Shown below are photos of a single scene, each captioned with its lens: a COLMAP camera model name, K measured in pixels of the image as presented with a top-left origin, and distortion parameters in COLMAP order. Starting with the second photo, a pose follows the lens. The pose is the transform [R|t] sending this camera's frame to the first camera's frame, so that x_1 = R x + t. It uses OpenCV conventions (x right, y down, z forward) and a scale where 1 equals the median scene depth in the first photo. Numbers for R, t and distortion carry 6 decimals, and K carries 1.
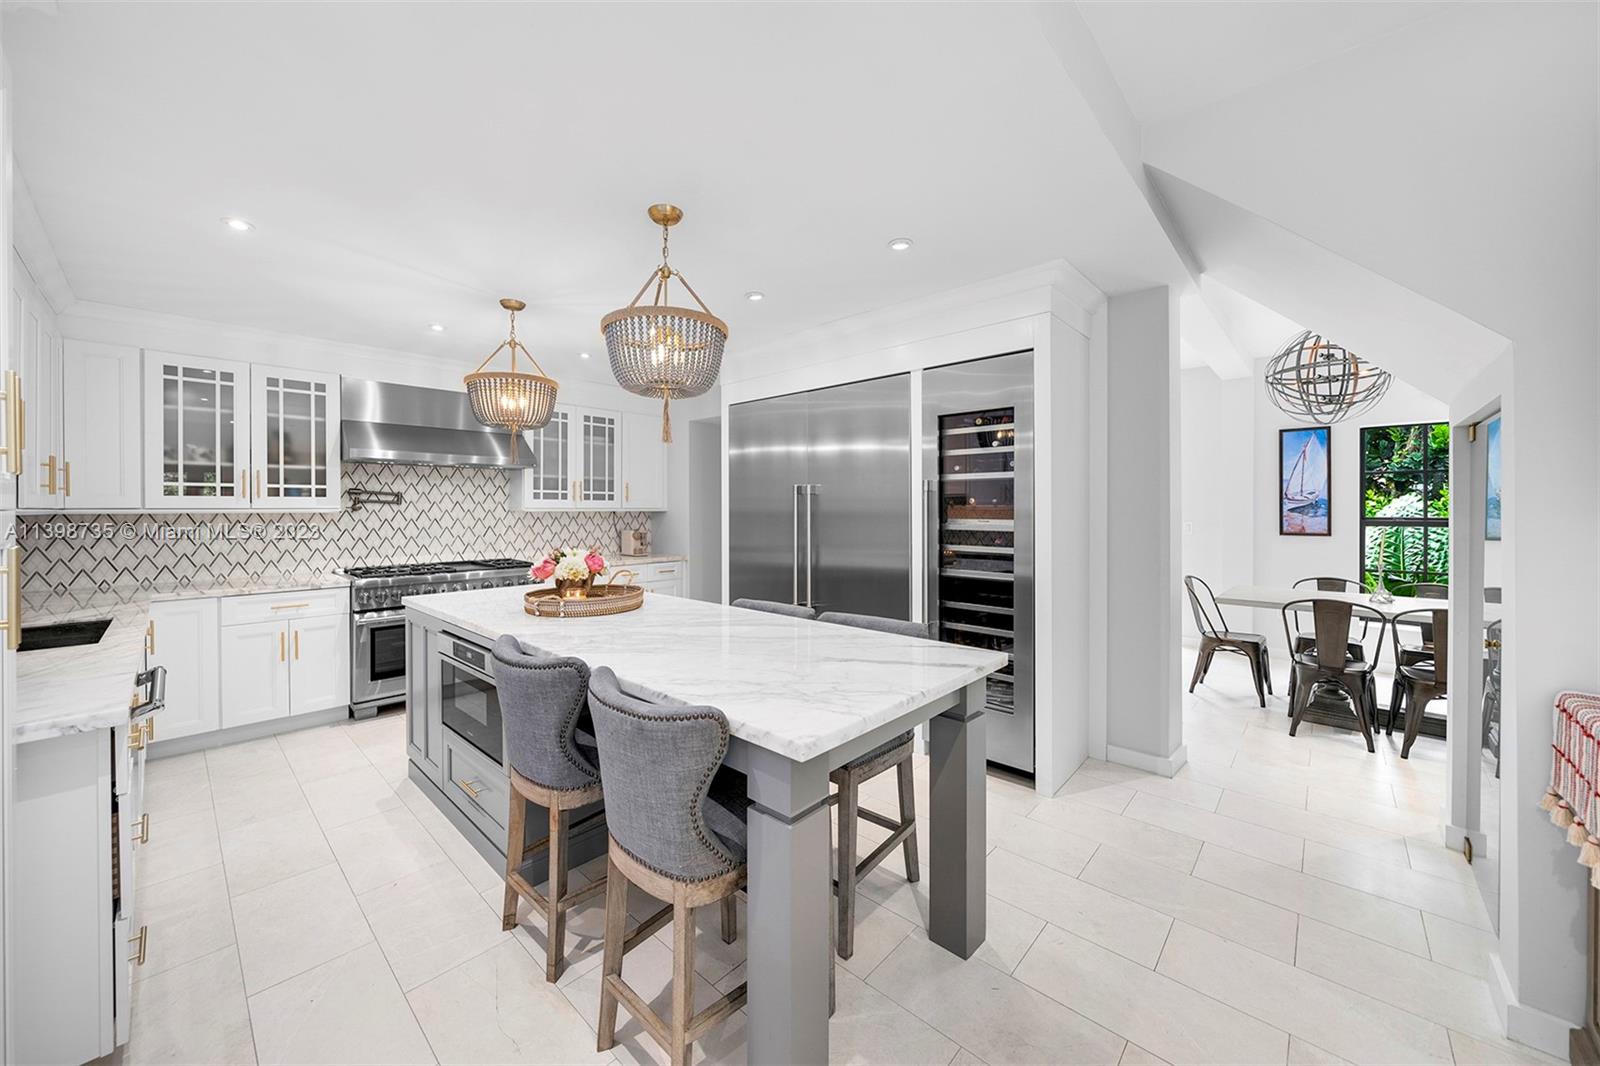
lens RADIAL K [[585.8, 0, 798.1], [0, 585.8, 511.7], [0, 0, 1]] dist [-0.000513, -0.000183]
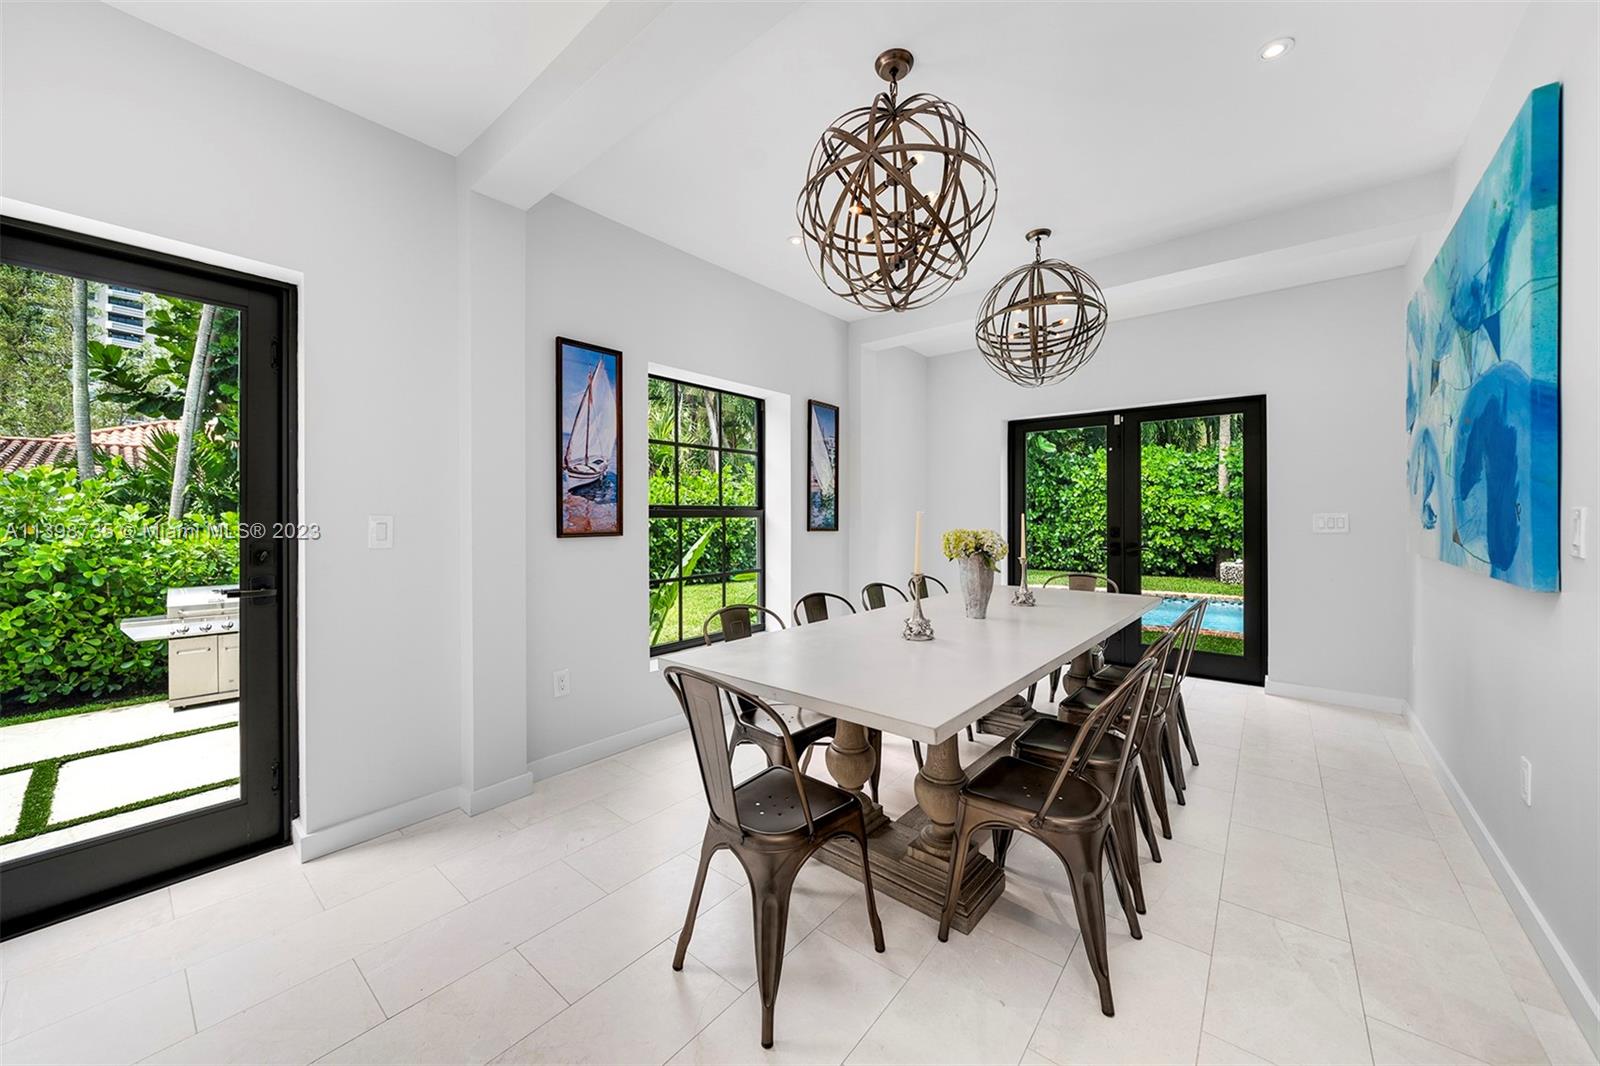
lens RADIAL K [[585.8, 0, 794.7], [0, 585.8, 508.7], [0, 0, 1]] dist [-0.000513, -0.000183]
pose [[-0.043304, 0.002407, 0.999059, 0.290880], [0.000022, 0.999997, -0.002408, 0.015592], [-0.999062, -0.000083, -0.043304, 0.830040]]
